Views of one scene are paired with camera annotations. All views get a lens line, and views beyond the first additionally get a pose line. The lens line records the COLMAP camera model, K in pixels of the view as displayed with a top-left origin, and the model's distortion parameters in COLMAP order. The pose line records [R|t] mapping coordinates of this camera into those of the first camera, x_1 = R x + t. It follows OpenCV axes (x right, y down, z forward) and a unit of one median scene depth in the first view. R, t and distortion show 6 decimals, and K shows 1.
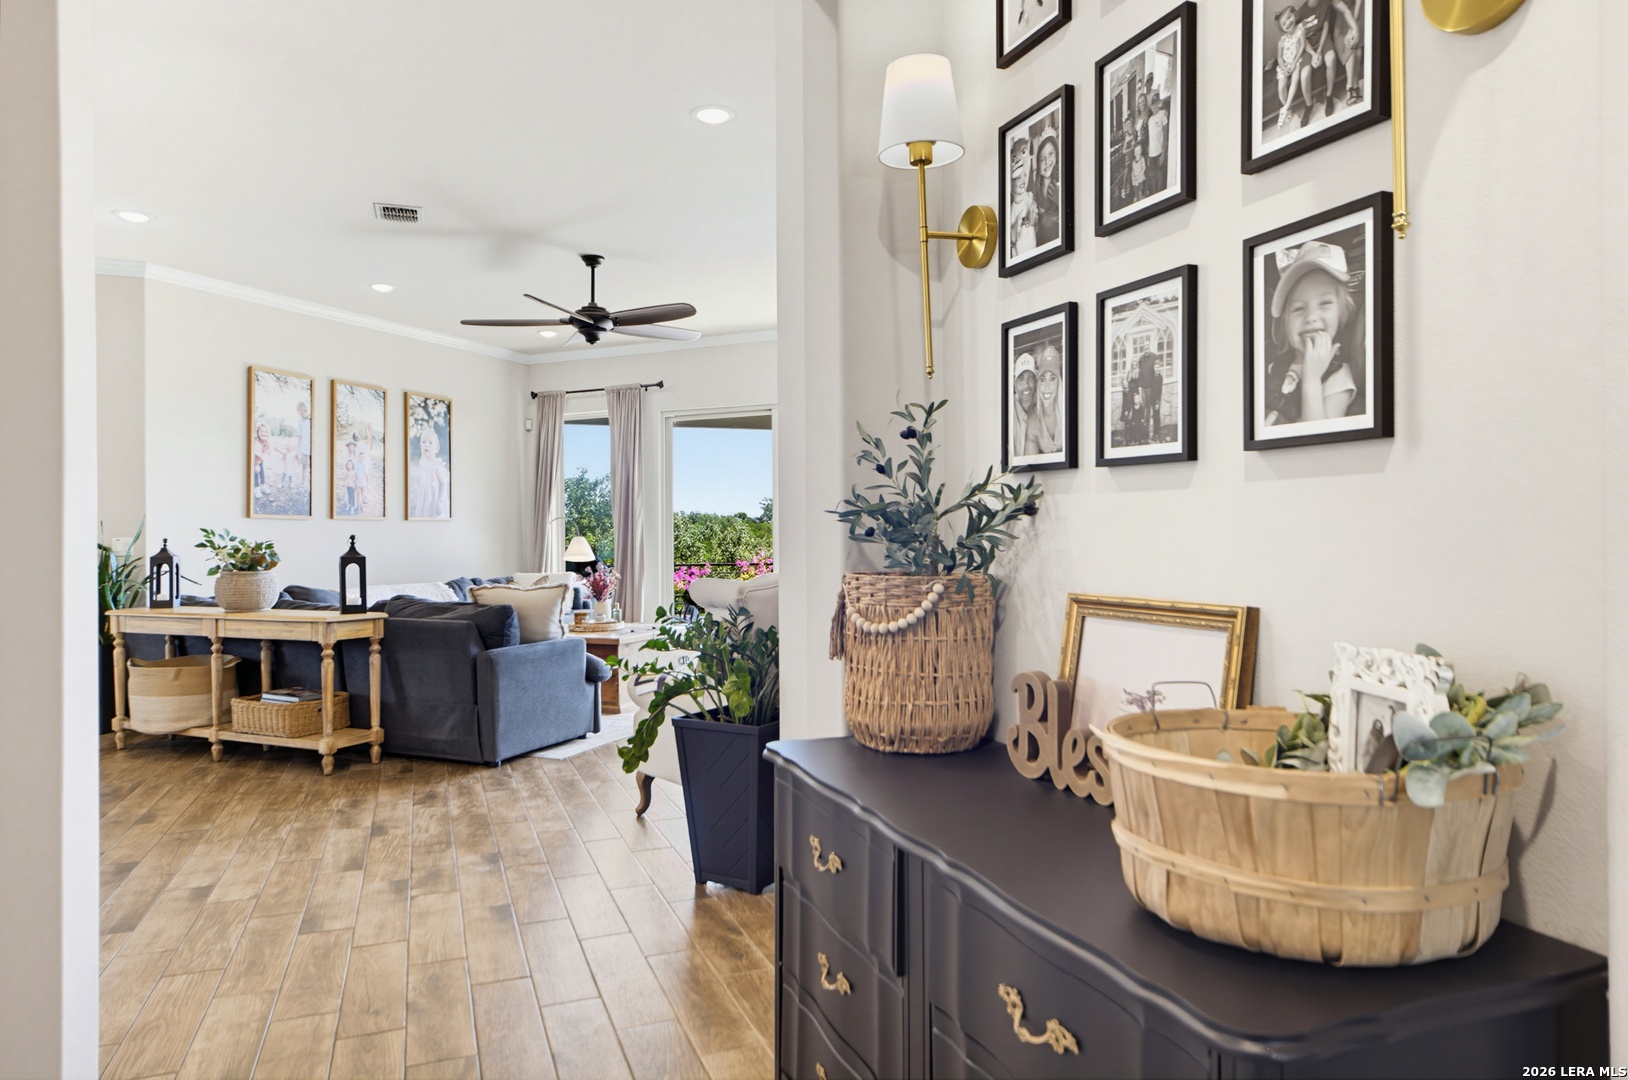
lens RADIAL K [[1036.3, 0, 814.0], [0, 1036.3, 540.0], [0, 0, 1]] dist [-0.000311, -0.000854]
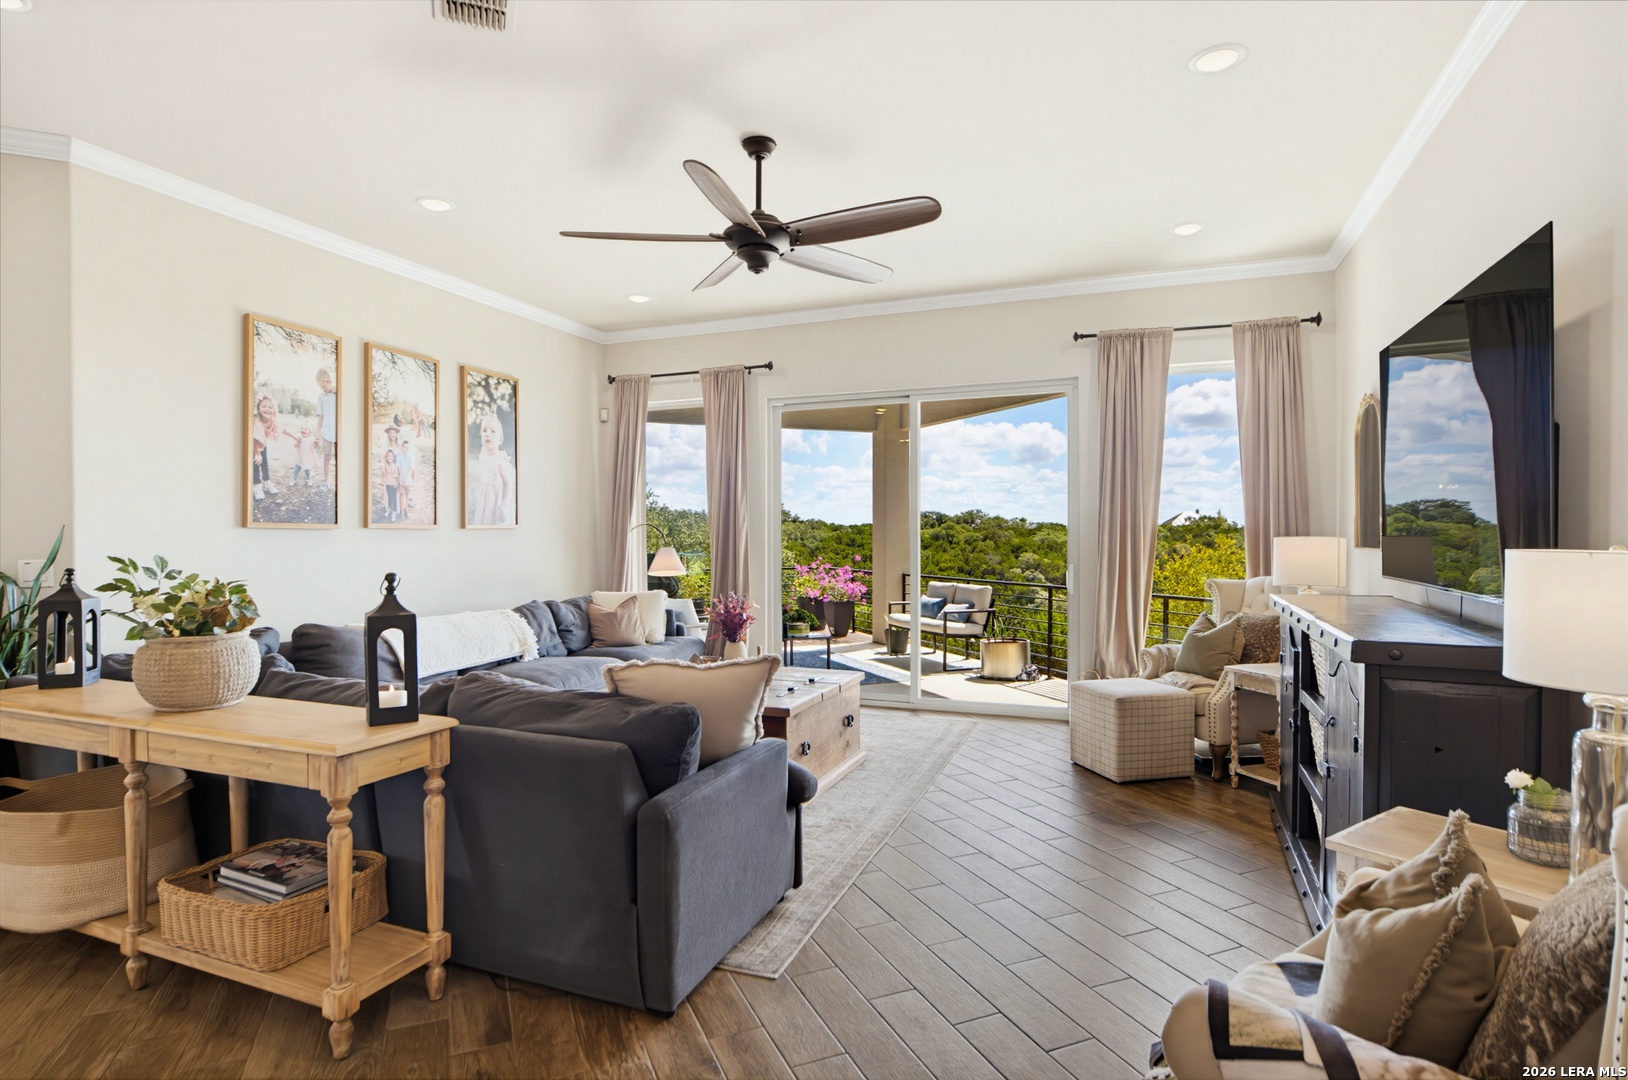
lens RADIAL K [[849.3, 0, 813.3], [0, 849.3, 542.6], [0, 0, 1]] dist [-0.007347, 0.002640]
pose [[0.999276, 0.003513, 0.037894, -0.177976], [-0.003871, 0.999948, 0.009385, -0.018179], [-0.037859, -0.009525, 0.999238, 0.404439]]
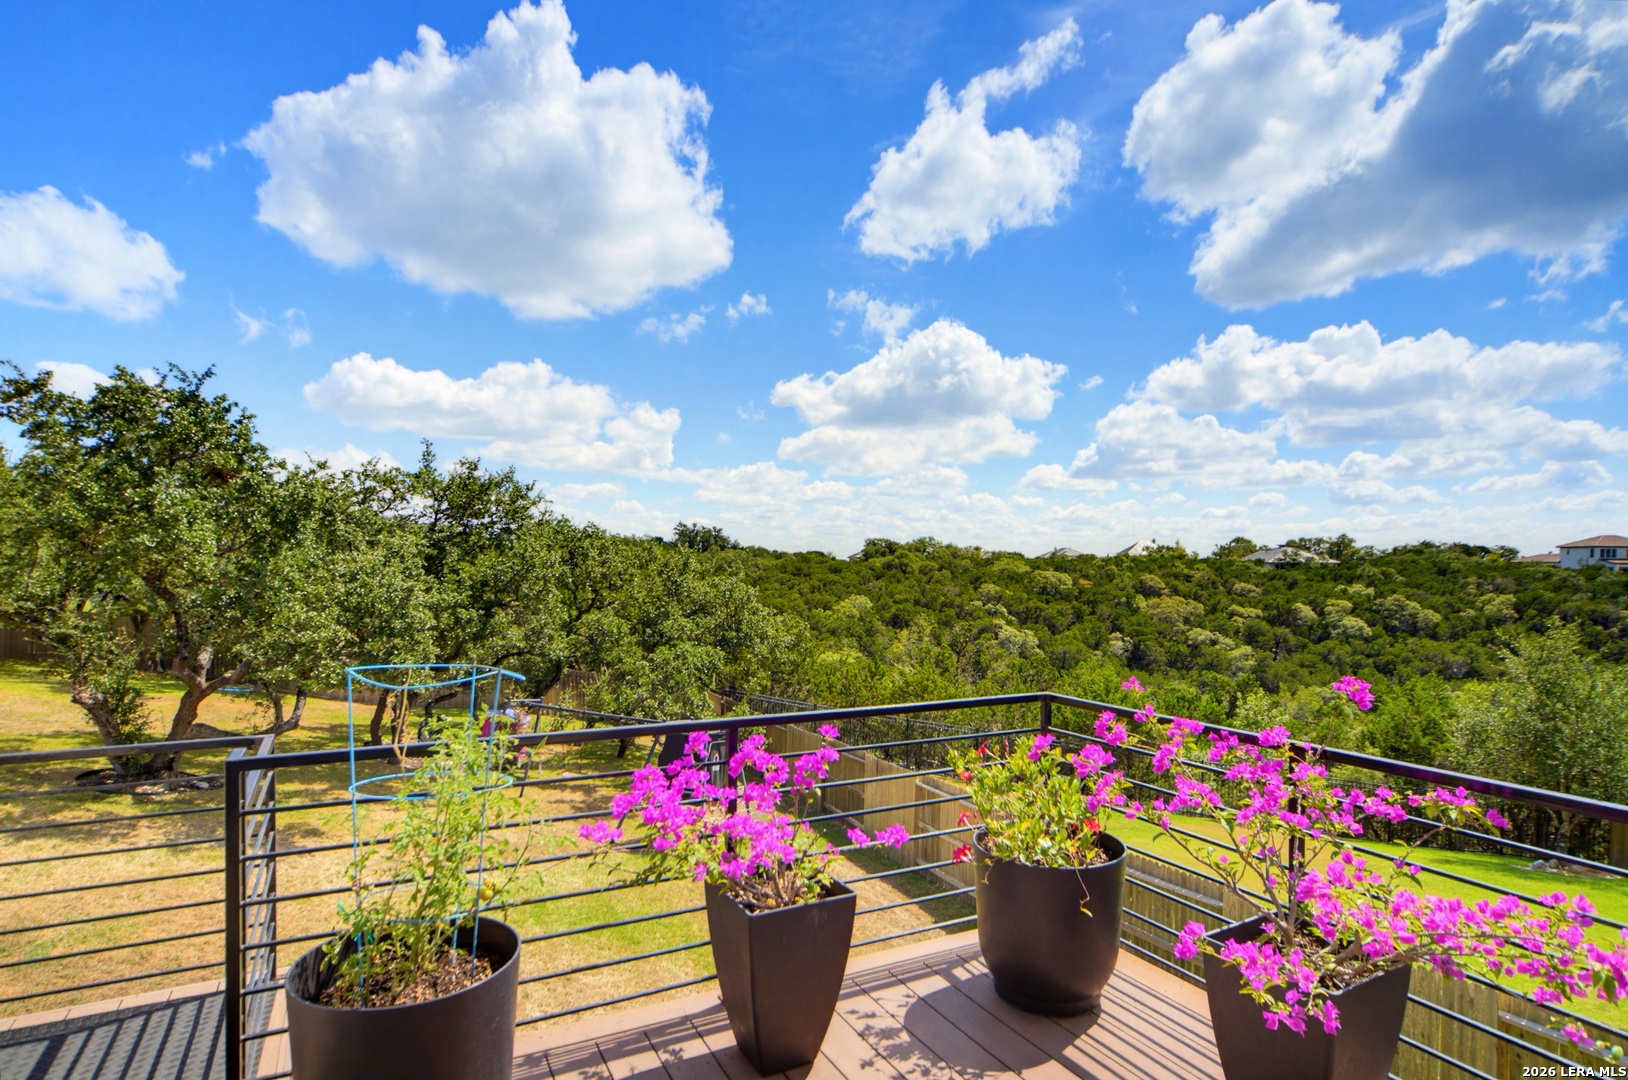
lens RADIAL K [[884.2, 0, 815.8], [0, 884.2, 571.9], [0, 0, 1]] dist [-0.000790, 0.002653]
pose [[0.993817, 0.009879, 0.110587, -0.253611], [-0.011038, 0.999890, 0.009866, -0.017674], [-0.110478, -0.011026, 0.993817, 1.720787]]
